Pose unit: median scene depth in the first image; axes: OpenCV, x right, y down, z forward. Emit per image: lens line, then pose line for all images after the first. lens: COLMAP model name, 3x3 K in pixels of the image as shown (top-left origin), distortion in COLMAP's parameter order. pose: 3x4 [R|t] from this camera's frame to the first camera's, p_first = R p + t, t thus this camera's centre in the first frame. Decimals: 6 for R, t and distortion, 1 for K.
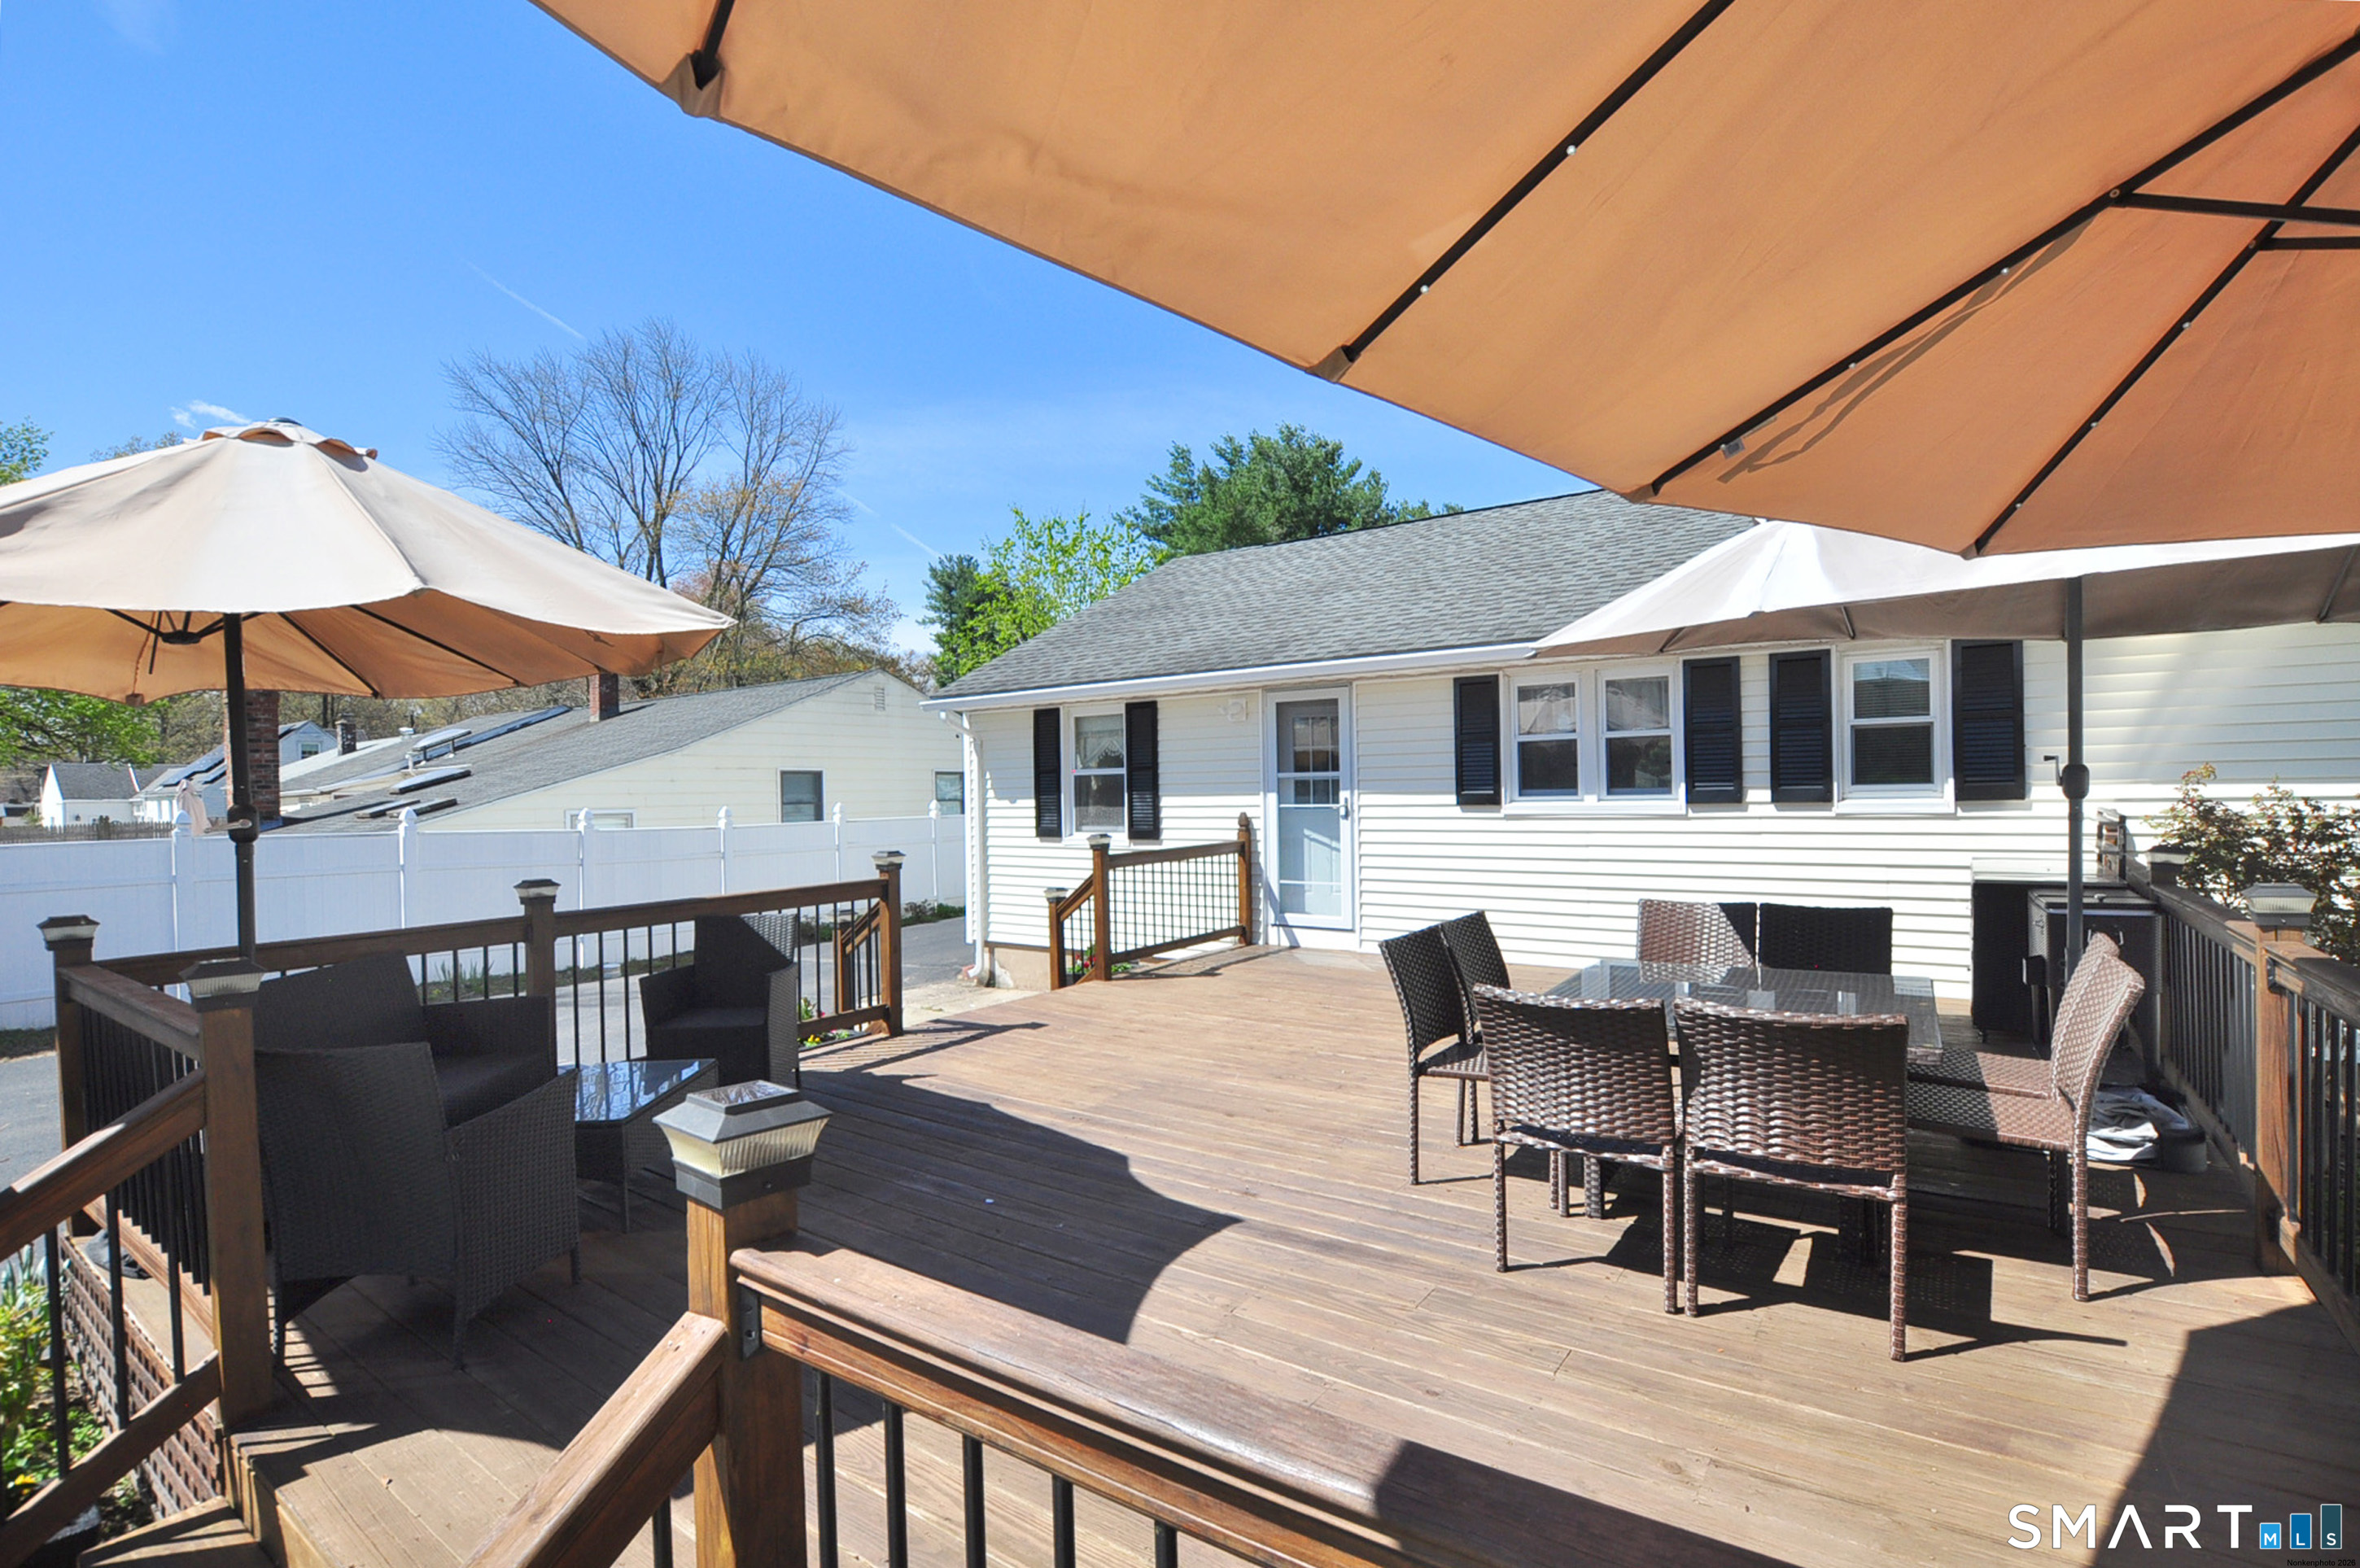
lens RADIAL K [[1071.3, 0, 1235.5], [0, 1071.3, 791.2], [0, 0, 1]] dist [-0.027548, -0.000393]
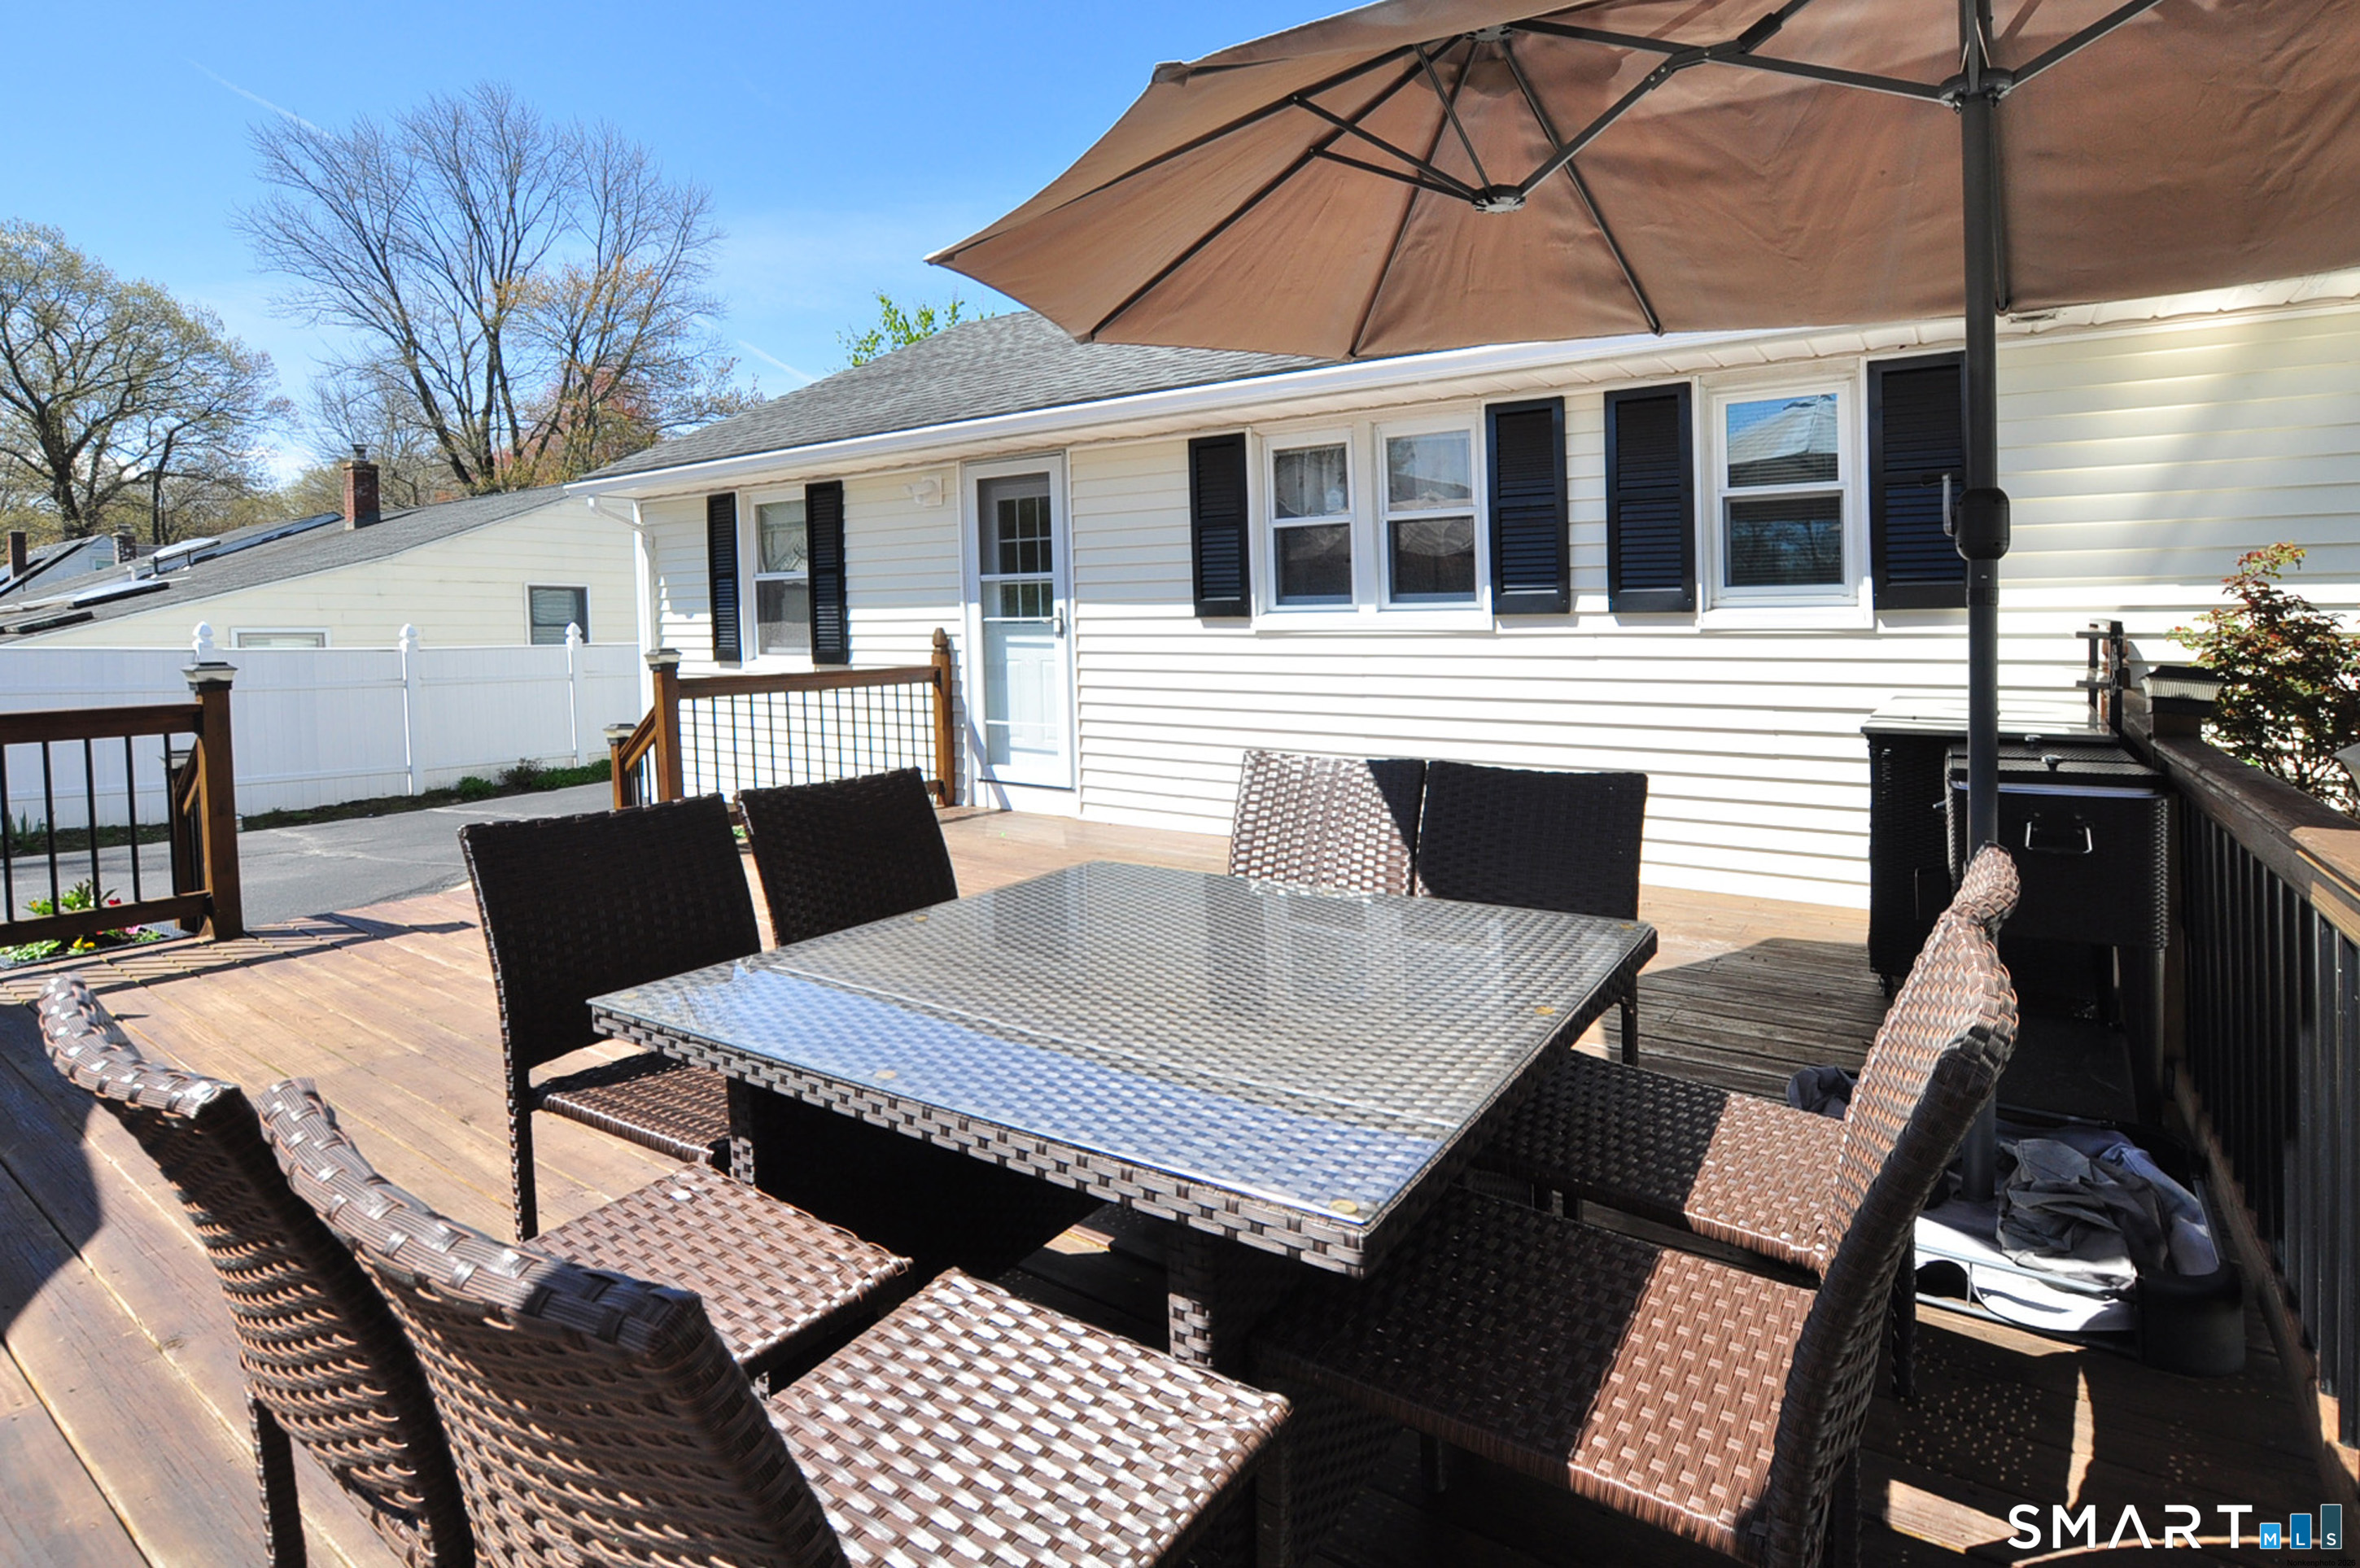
lens RADIAL K [[1187.4, 0, 1147.3], [0, 1187.4, 631.0], [0, 0, 1]] dist [-0.023376, 0.000353]
pose [[0.999716, 0.011133, -0.021092, 0.176196], [-0.011067, 0.999934, 0.003235, 0.018039], [0.021127, -0.003001, 0.999772, 0.186663]]
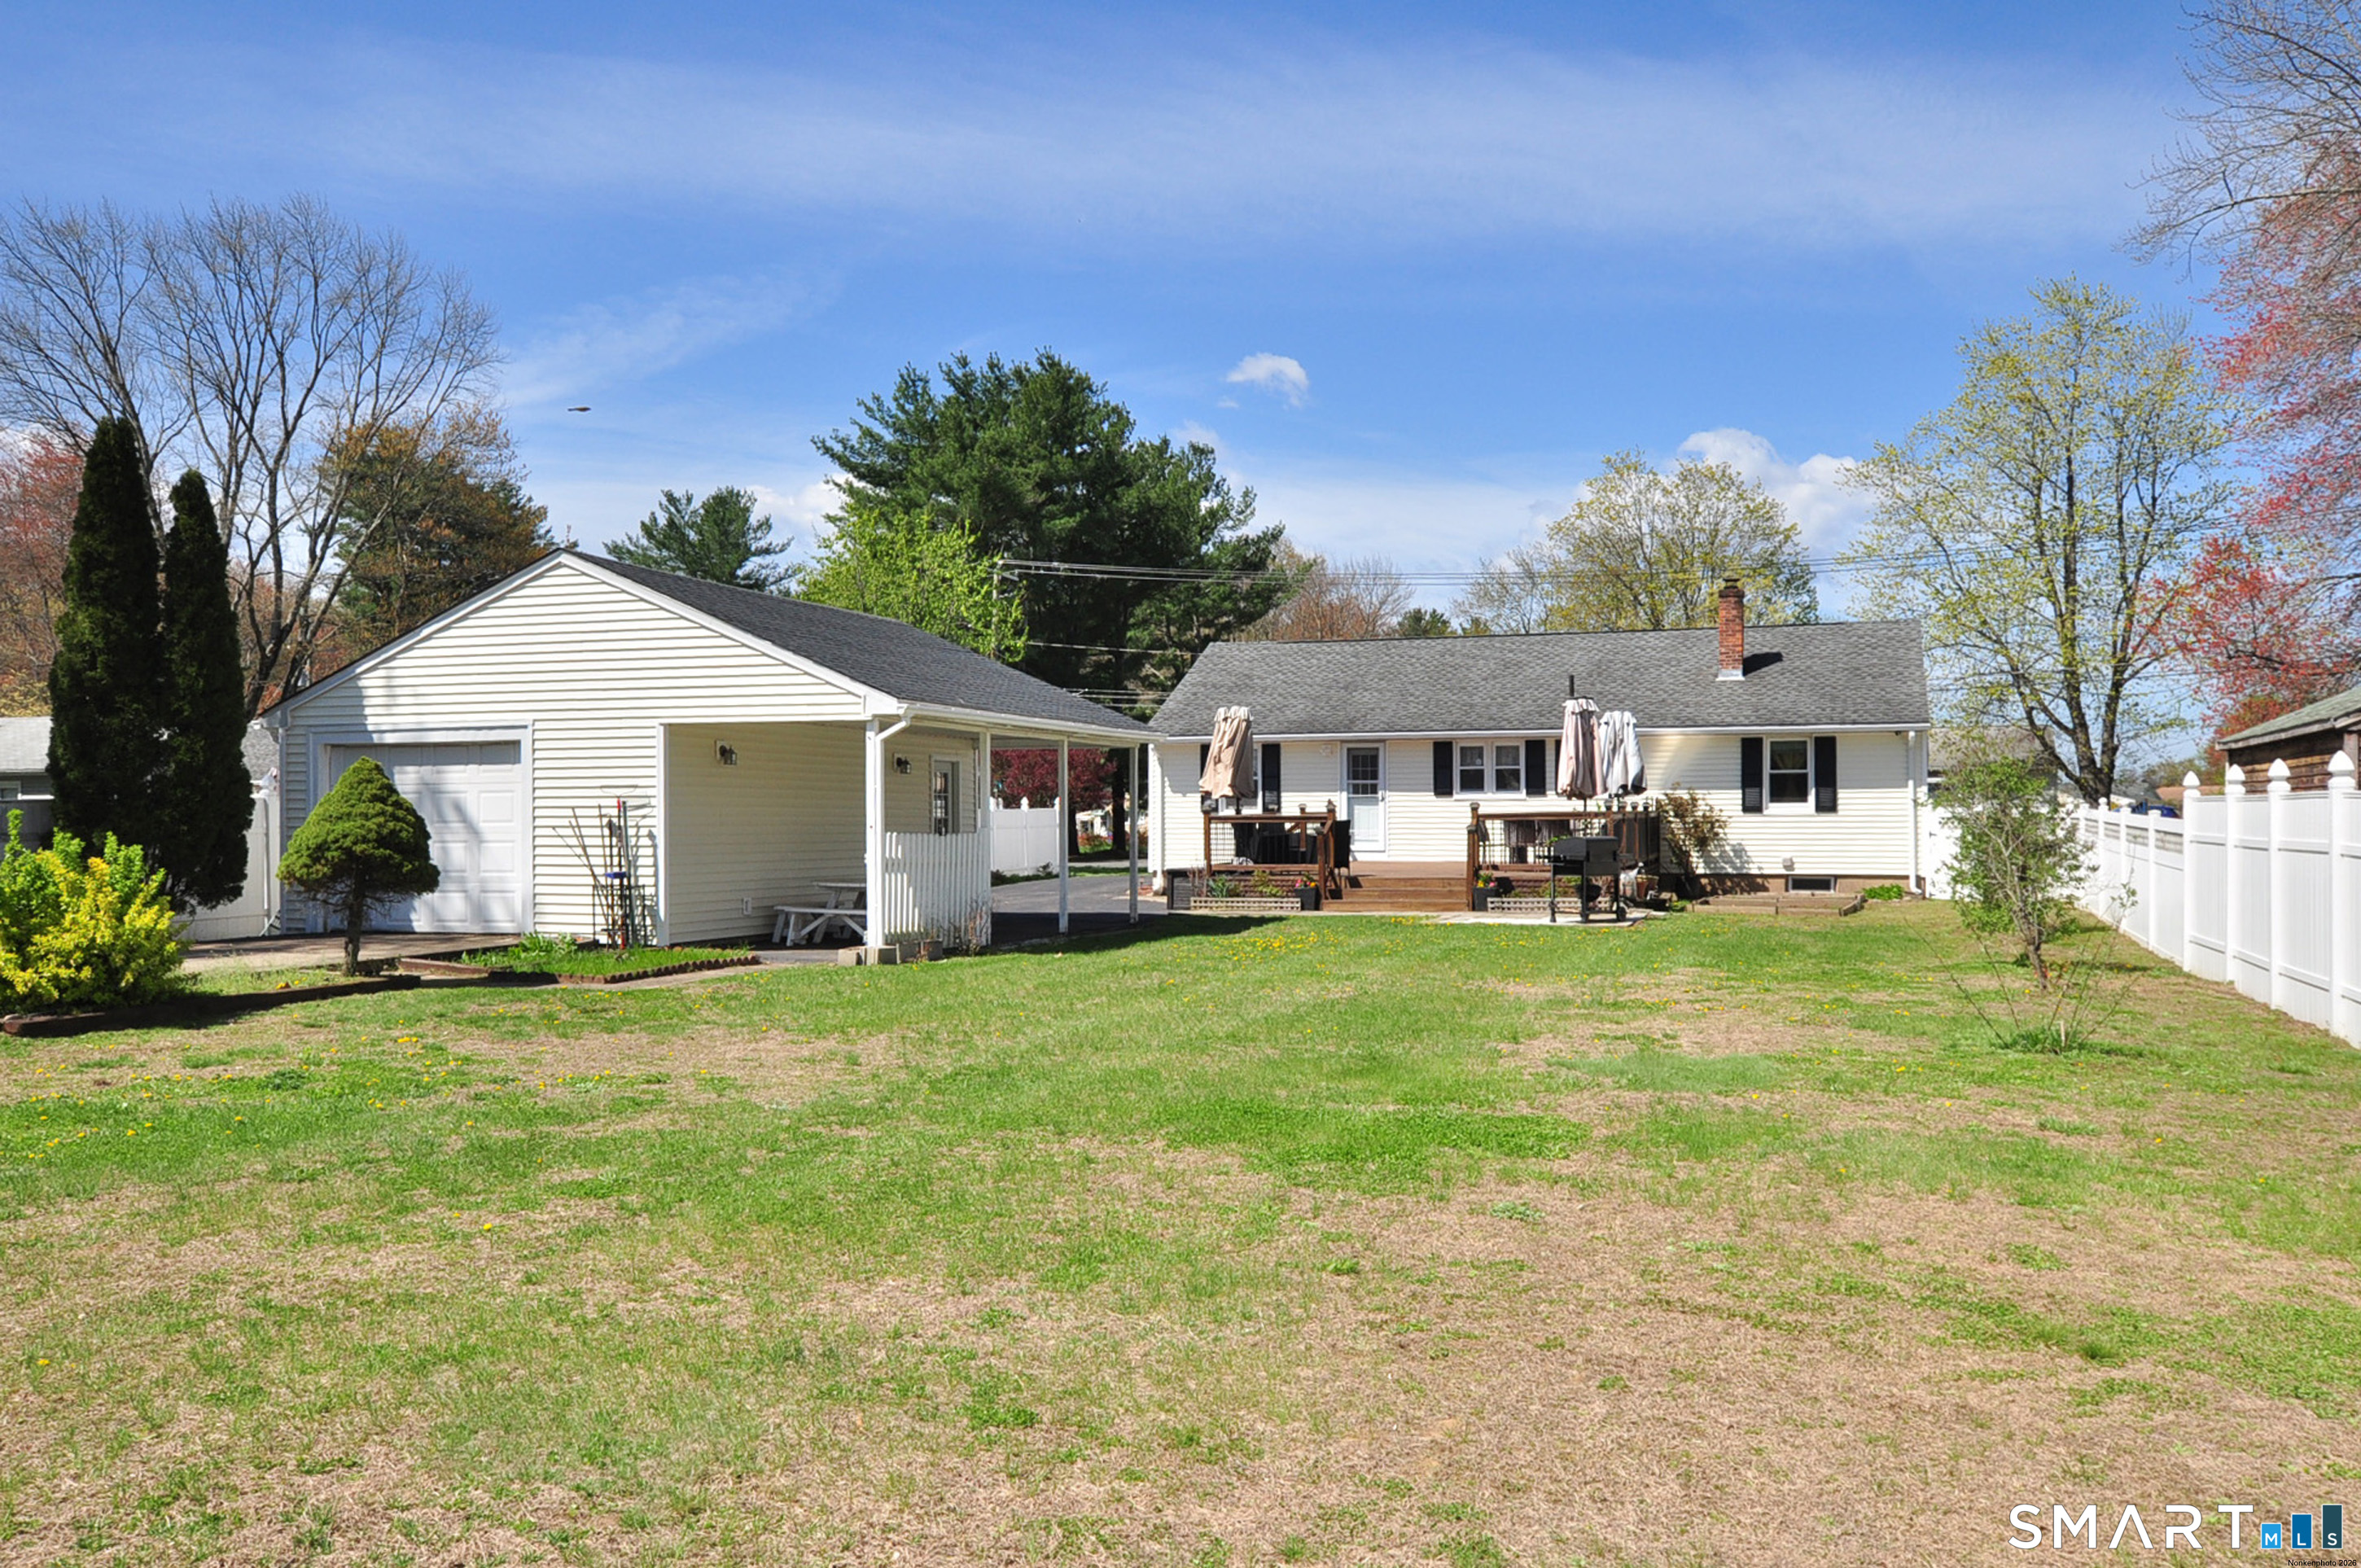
lens RADIAL K [[1845.3, 0, 1177.6], [0, 1845.3, 788.6], [0, 0, 1]] dist [-0.076367, -0.000271]
pose [[0.971546, 0.015584, 0.236339, -1.200750], [-0.012118, 0.999797, -0.016113, 0.064794], [-0.236542, 0.012791, 0.971537, -2.592849]]
